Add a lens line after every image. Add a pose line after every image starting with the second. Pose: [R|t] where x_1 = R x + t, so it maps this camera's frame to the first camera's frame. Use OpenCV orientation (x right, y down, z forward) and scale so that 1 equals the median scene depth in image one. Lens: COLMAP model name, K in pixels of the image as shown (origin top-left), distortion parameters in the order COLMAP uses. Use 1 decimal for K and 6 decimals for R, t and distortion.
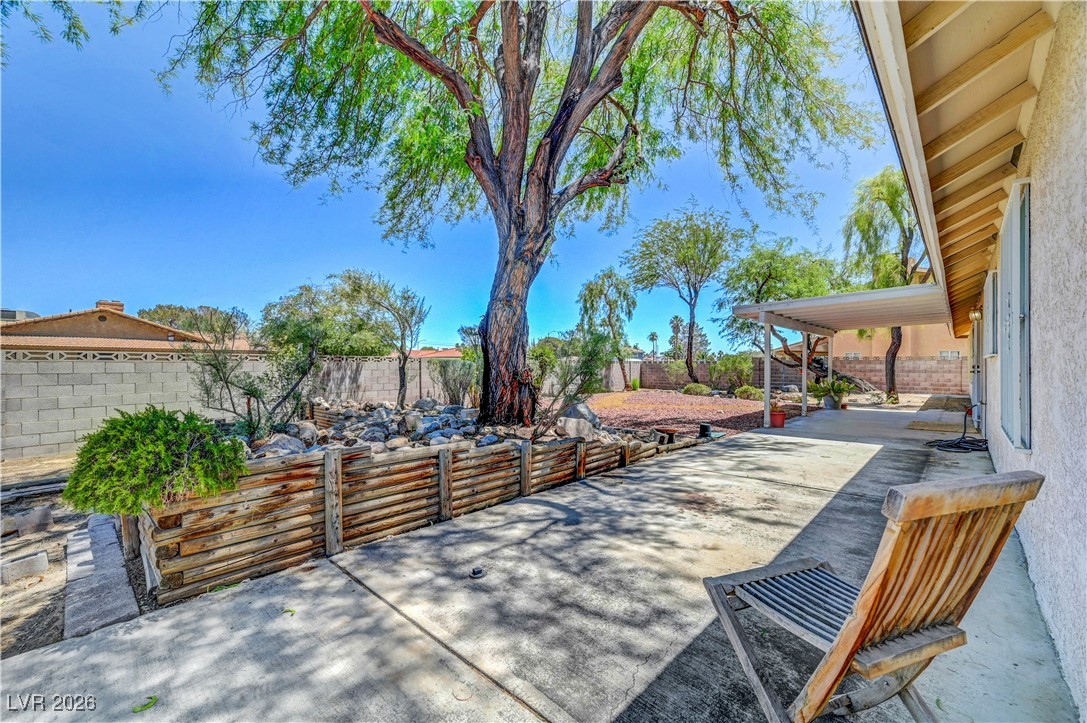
lens RADIAL K [[425.1, 0, 544.5], [0, 425.1, 365.4], [0, 0, 1]] dist [-0.000595, -0.000203]
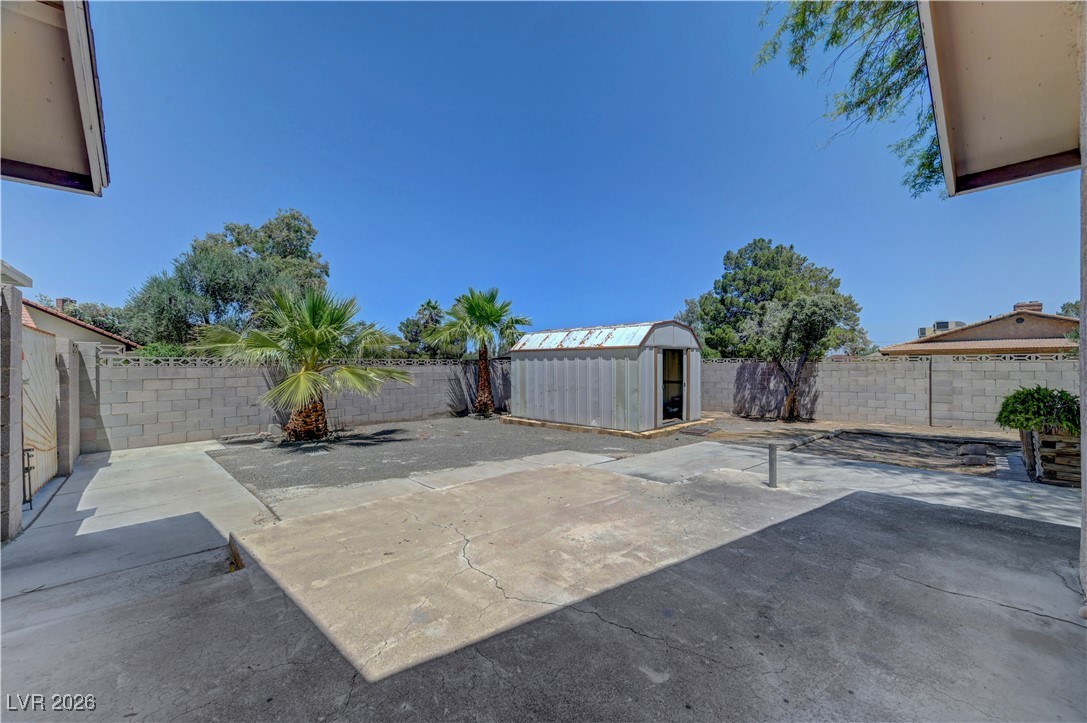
lens RADIAL K [[425.1, 0, 544.5], [0, 425.1, 365.4], [0, 0, 1]] dist [-0.000595, -0.000203]
pose [[-0.077922, -0.002322, -0.996957, 0.157804], [0.002896, 0.999993, -0.002555, 0.000491], [0.996955, -0.003086, -0.077915, -0.146563]]
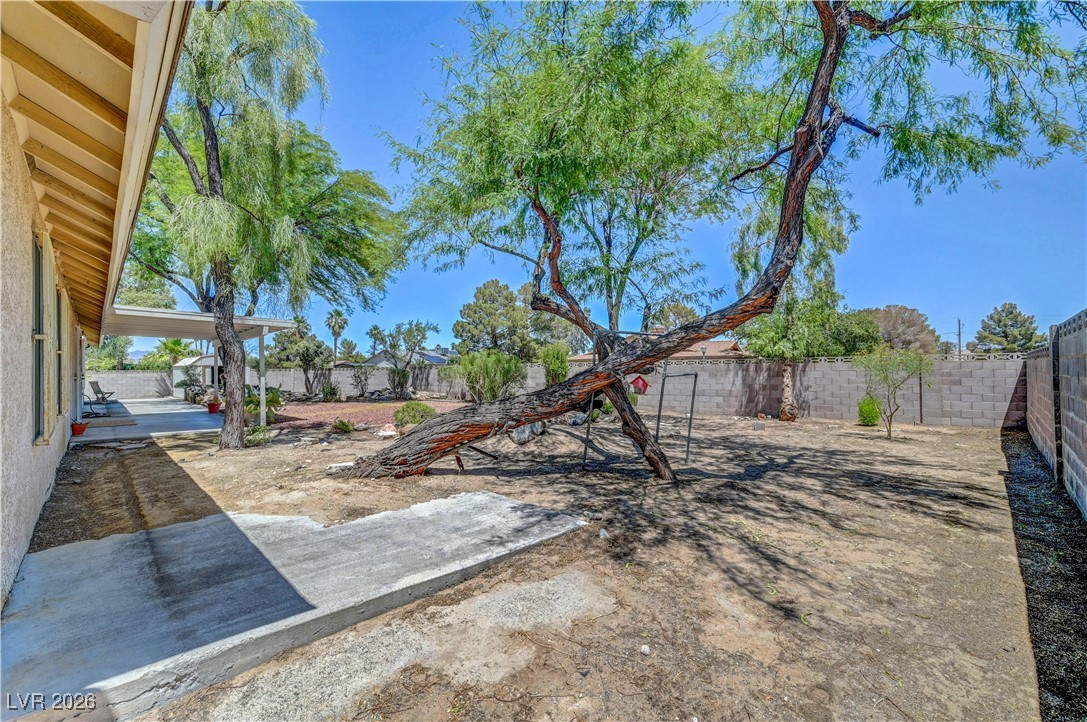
lens RADIAL K [[453.4, 0, 543.5], [0, 453.4, 361.0], [0, 0, 1]] dist [0.002076, 0.000202]
pose [[-0.026086, -0.019729, -0.999465, 1.035573], [0.009661, 0.999754, -0.019987, 0.000800], [0.999613, -0.010177, -0.025889, 1.069708]]
